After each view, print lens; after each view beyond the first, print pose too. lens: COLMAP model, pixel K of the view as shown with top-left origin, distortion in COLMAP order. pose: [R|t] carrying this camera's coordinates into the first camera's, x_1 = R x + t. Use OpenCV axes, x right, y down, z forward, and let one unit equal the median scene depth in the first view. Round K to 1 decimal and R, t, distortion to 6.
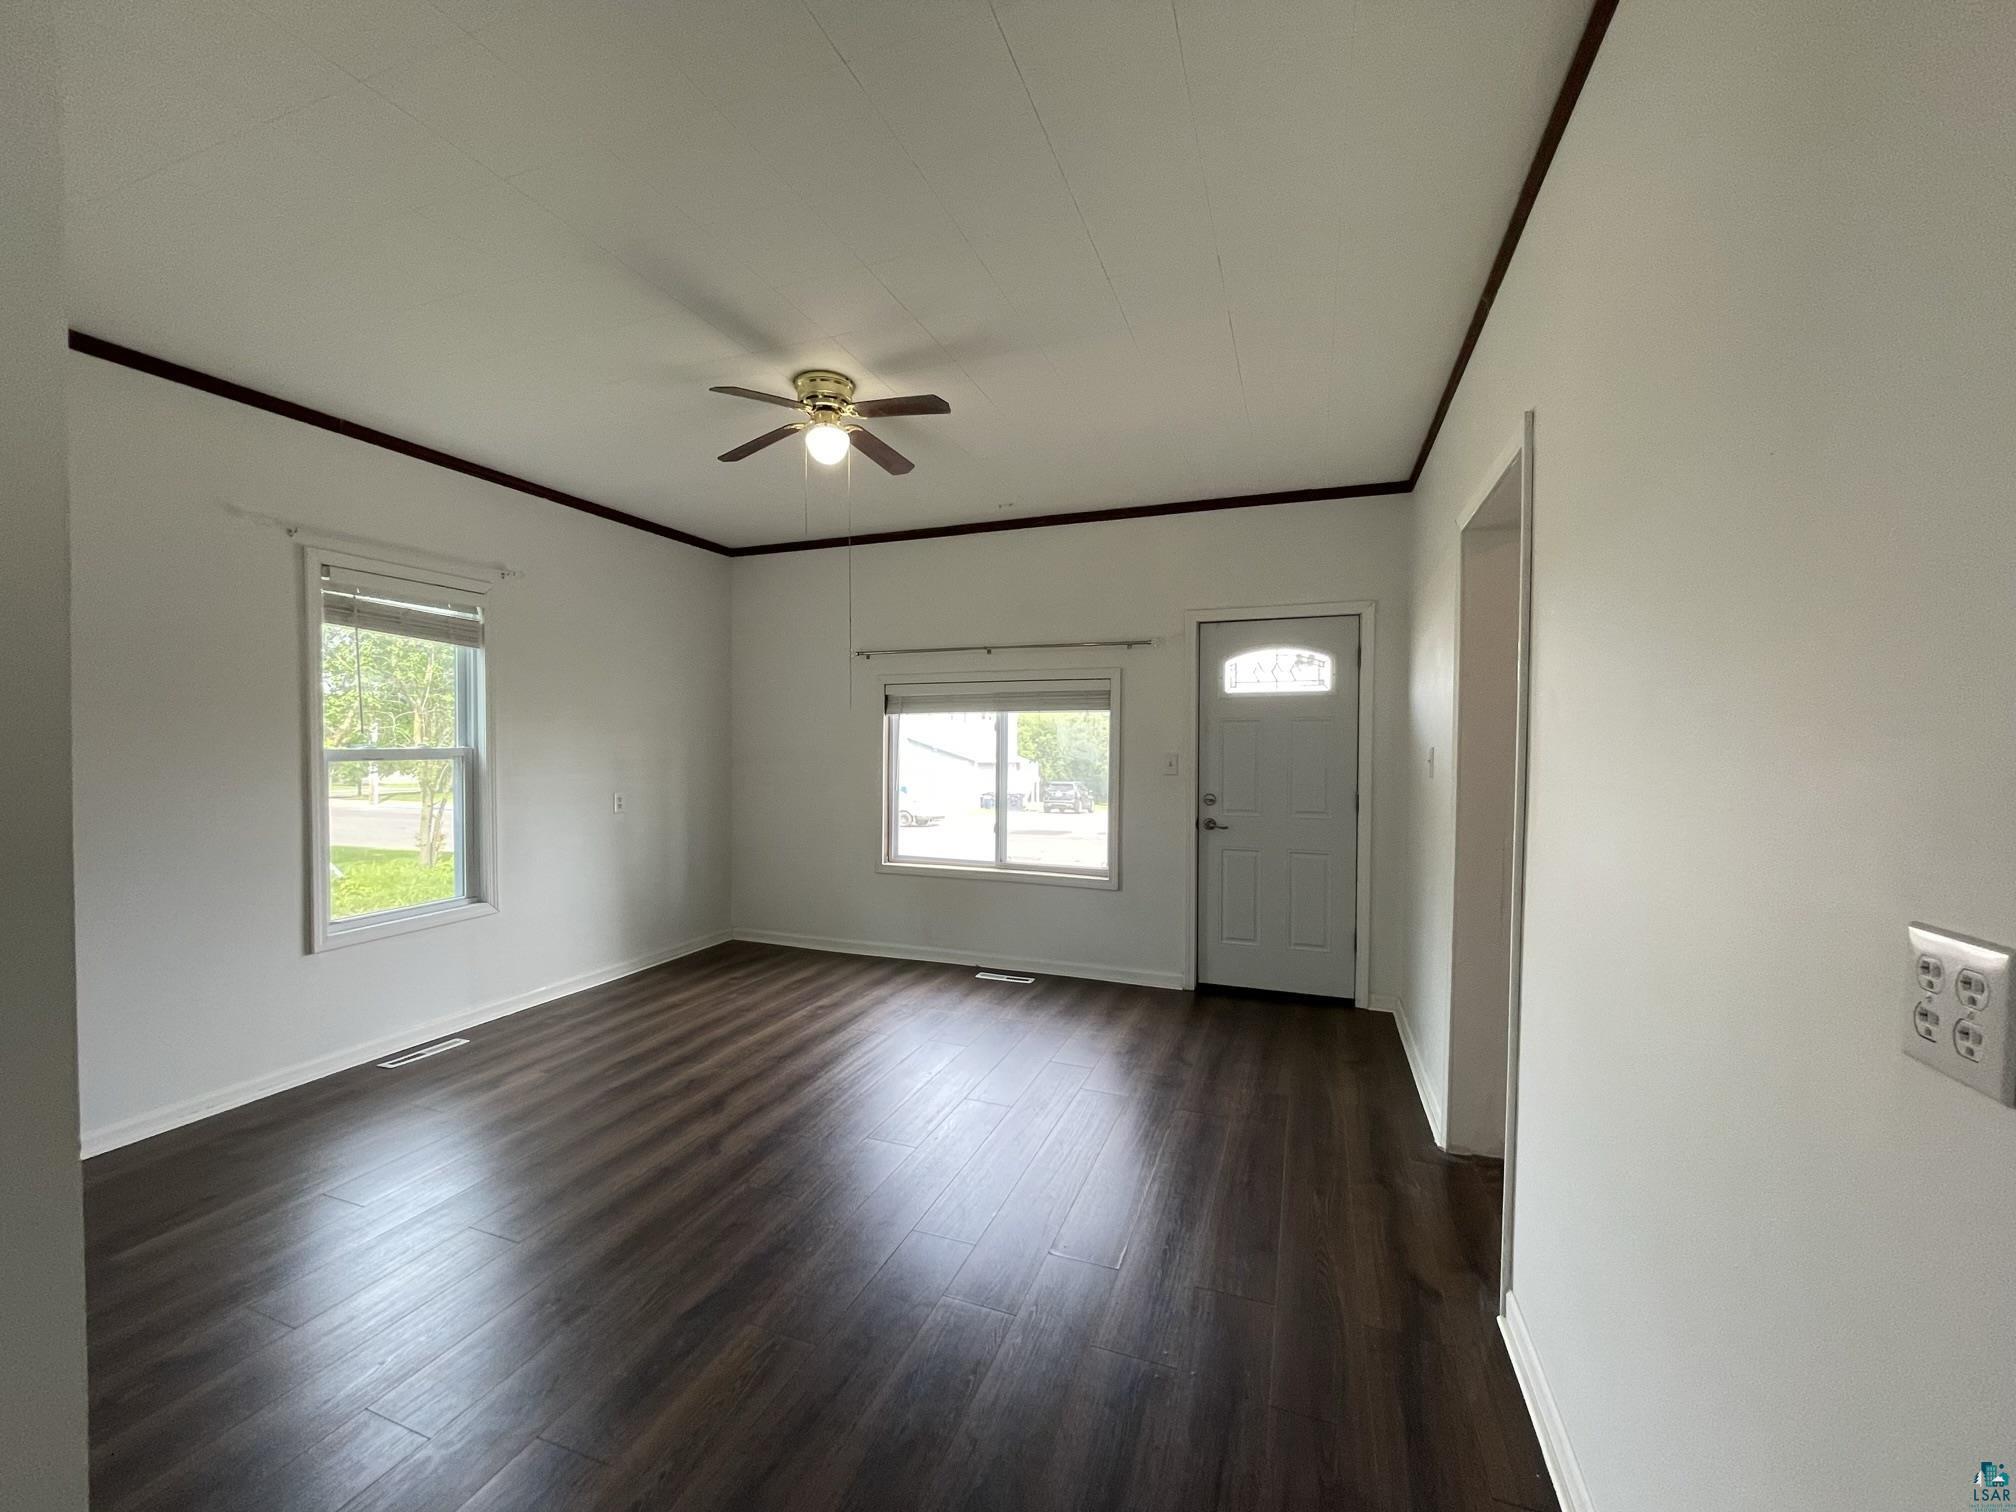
lens RADIAL K [[813.9, 0, 994.0], [0, 813.9, 757.4], [0, 0, 1]] dist [-0.004022, 0.000004]
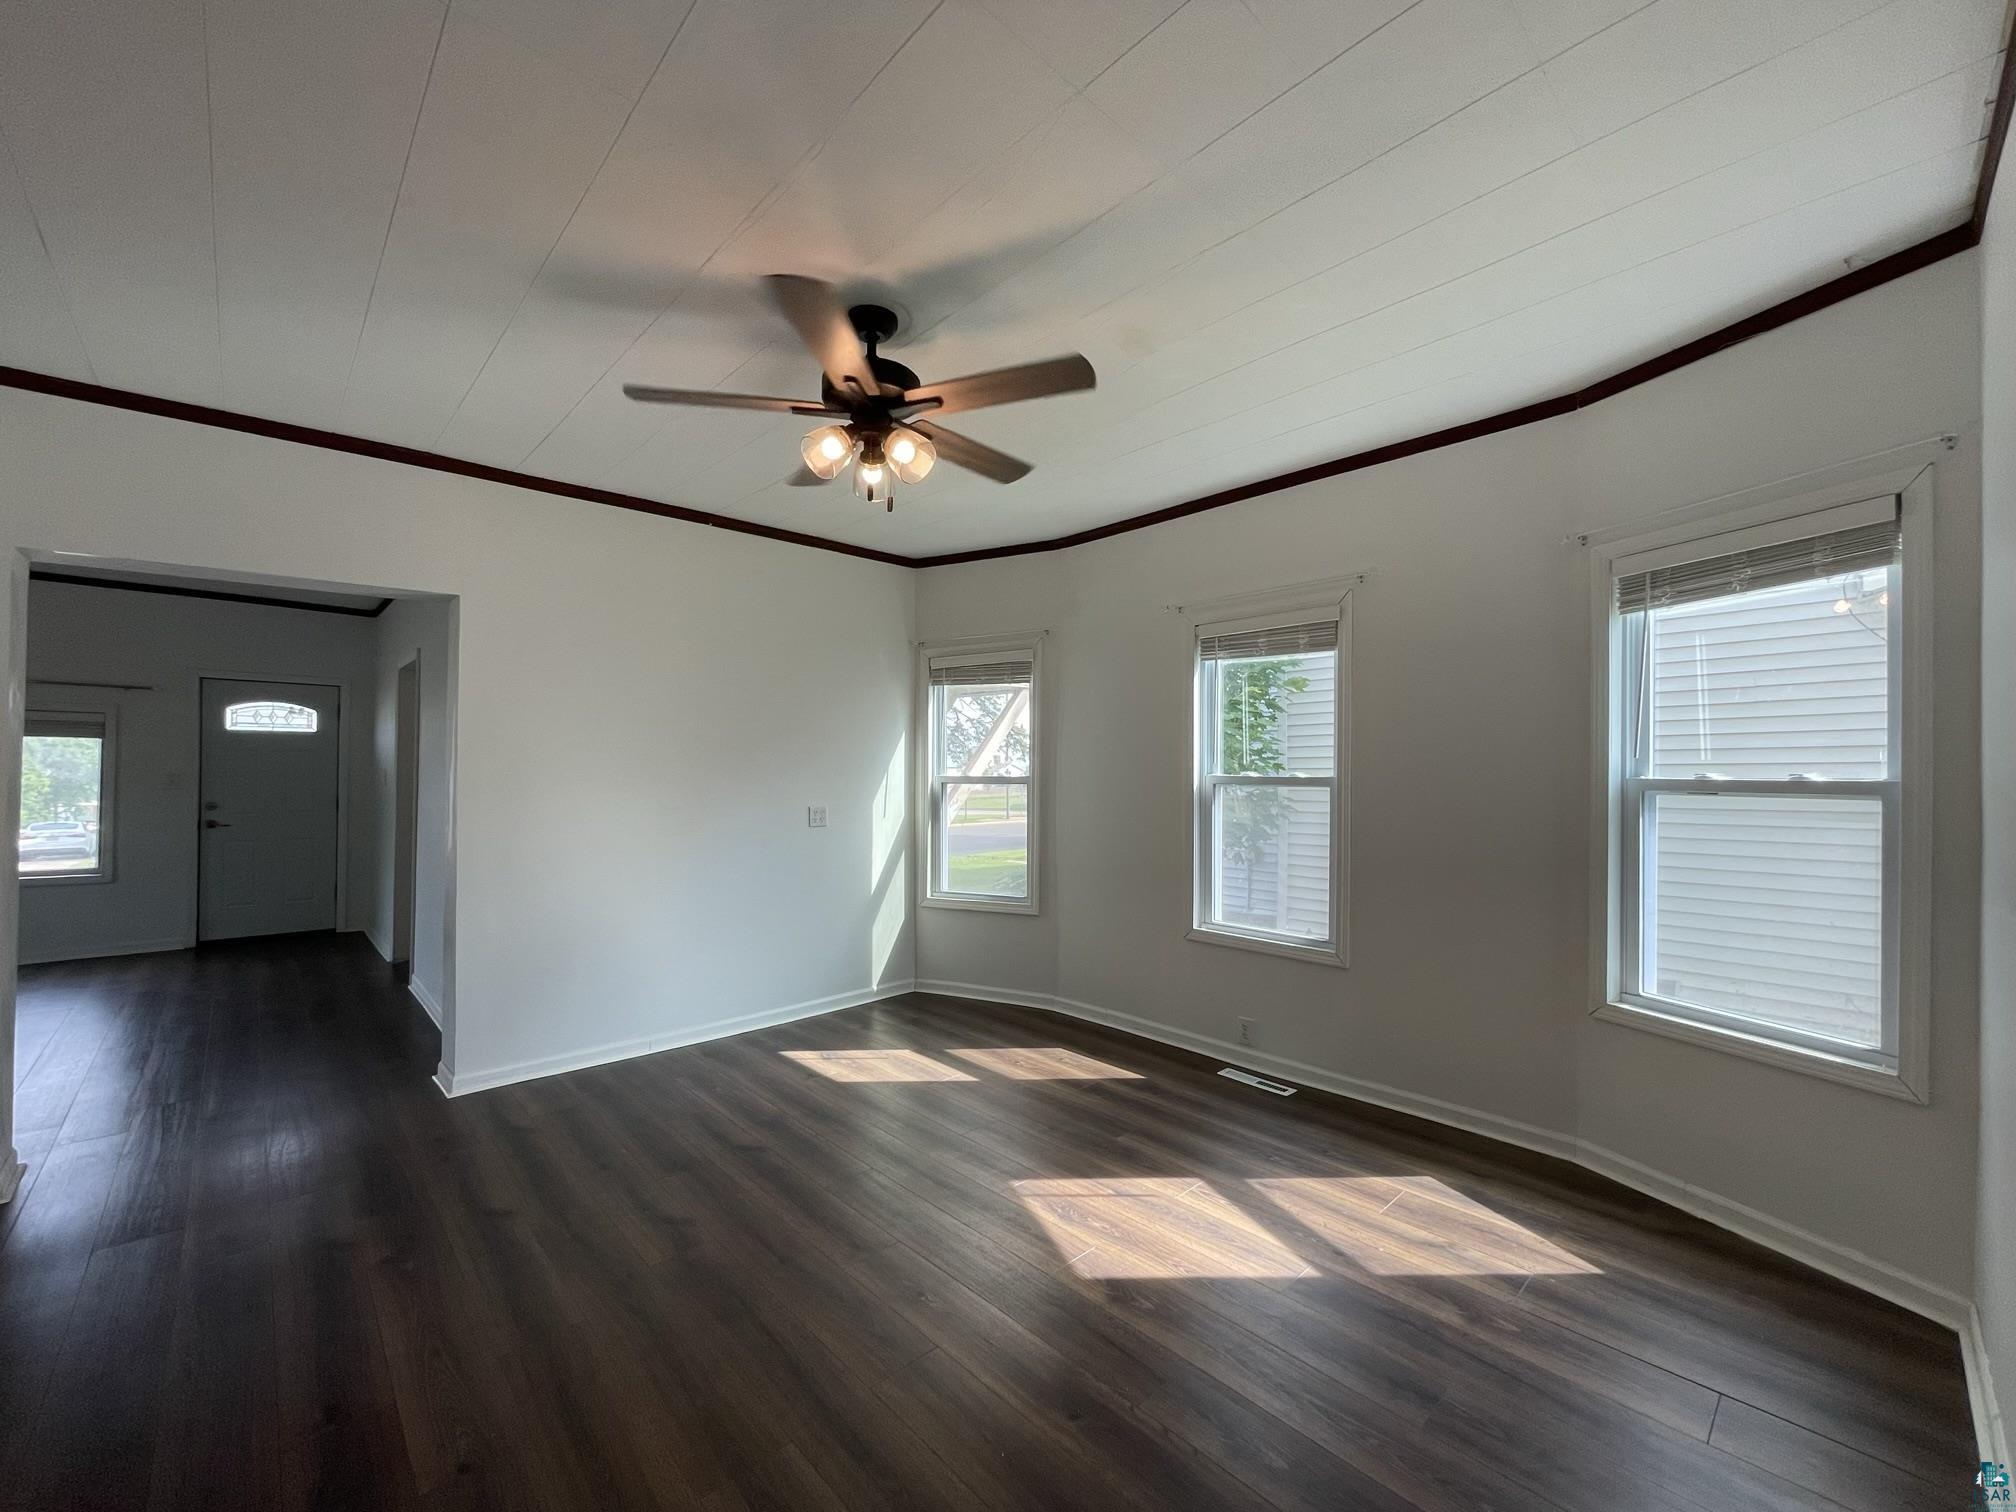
lens RADIAL K [[813.9, 0, 1016.8], [0, 813.9, 766.5], [0, 0, 1]] dist [-0.004022, 0.000004]
pose [[0.427856, 0.013091, 0.903752, -0.396355], [0.020533, 0.999496, -0.024199, 0.045937], [-0.903614, 0.028911, 0.427372, -0.832049]]
